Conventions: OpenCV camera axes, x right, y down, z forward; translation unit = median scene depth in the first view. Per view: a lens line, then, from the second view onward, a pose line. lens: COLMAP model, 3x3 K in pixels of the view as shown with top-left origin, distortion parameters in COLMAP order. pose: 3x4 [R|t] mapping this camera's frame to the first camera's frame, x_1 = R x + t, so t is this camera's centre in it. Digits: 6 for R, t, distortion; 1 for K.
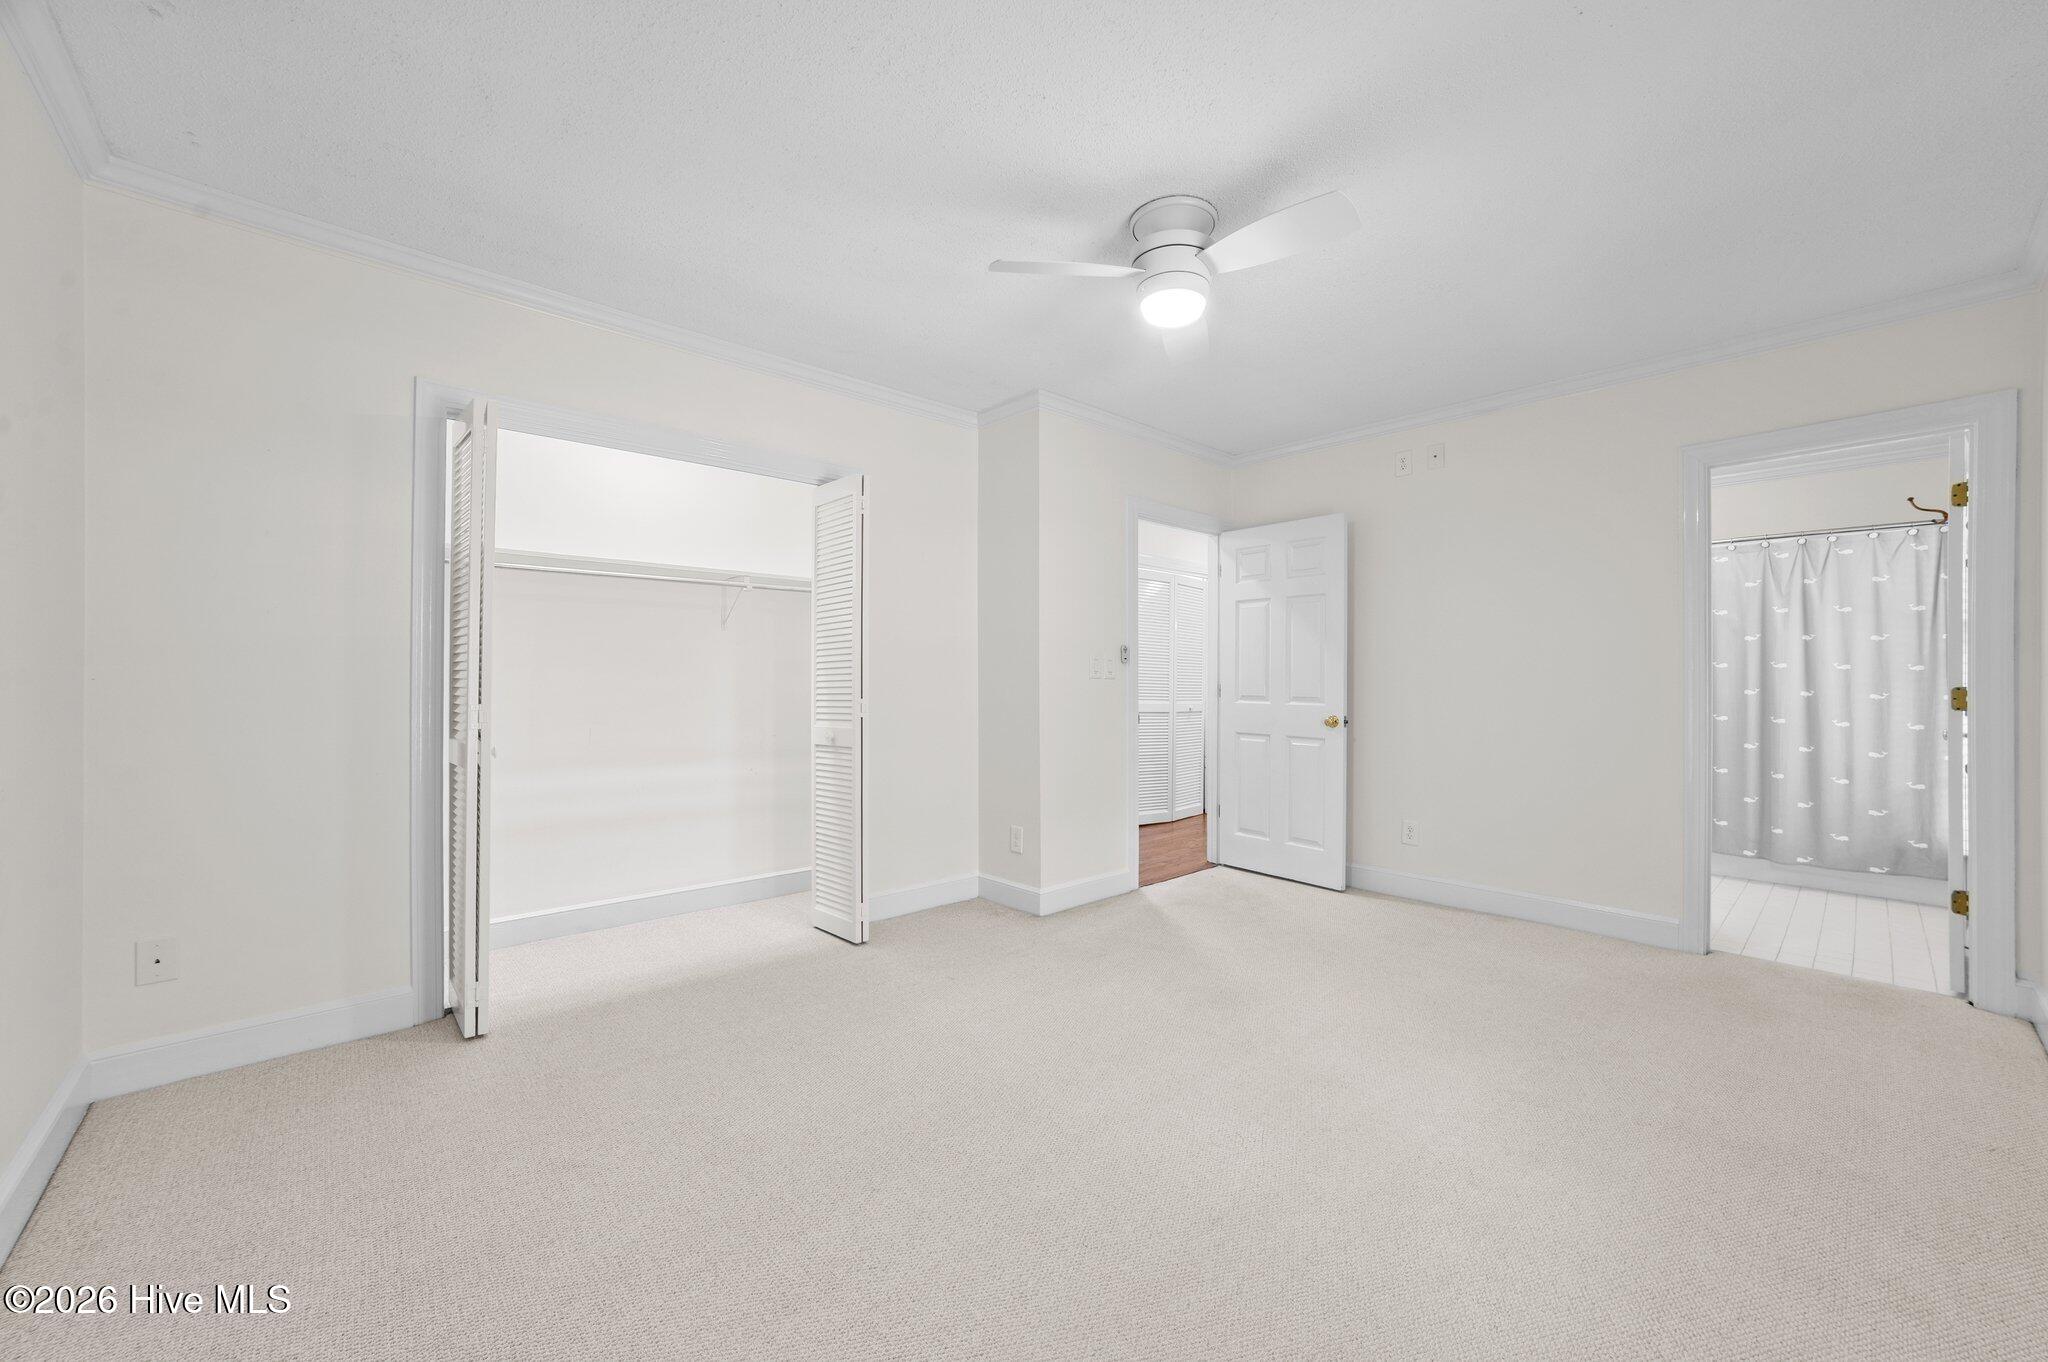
lens RADIAL K [[793.1, 0, 1024.0], [0, 793.1, 681.0], [0, 0, 1]] dist [-0.031999, 0.012192]
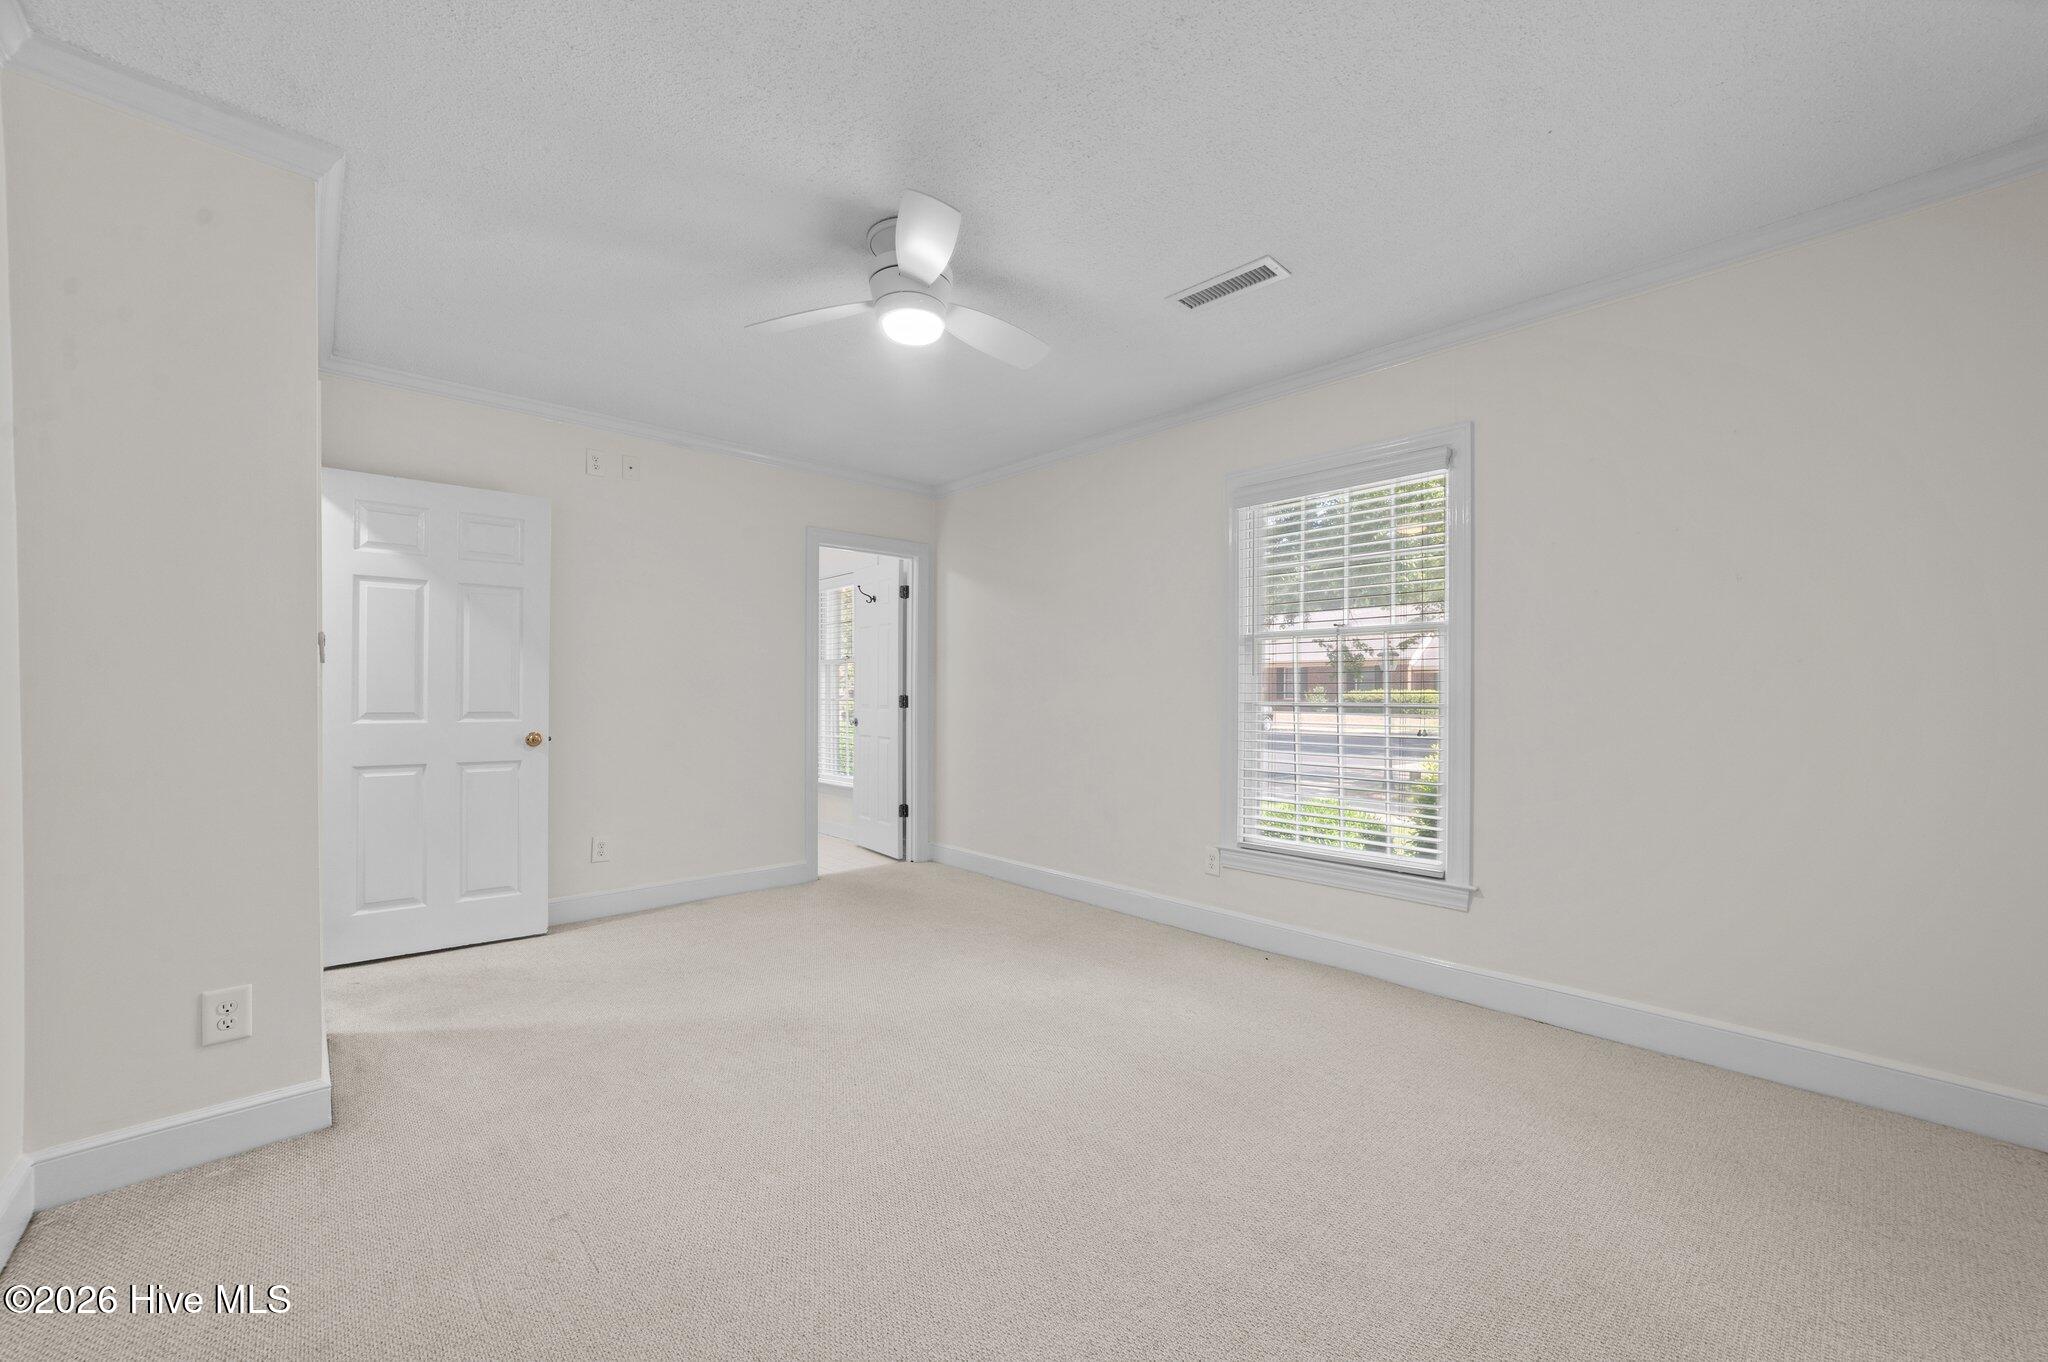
lens RADIAL K [[791.3, 0, 1032.2], [0, 791.3, 703.9], [0, 0, 1]] dist [-0.032472, 0.012539]
pose [[-0.014560, -0.015474, 0.999774, -0.640302], [0.000561, 0.999880, 0.015484, 0.000290], [-0.999894, 0.000786, -0.014550, 0.656803]]
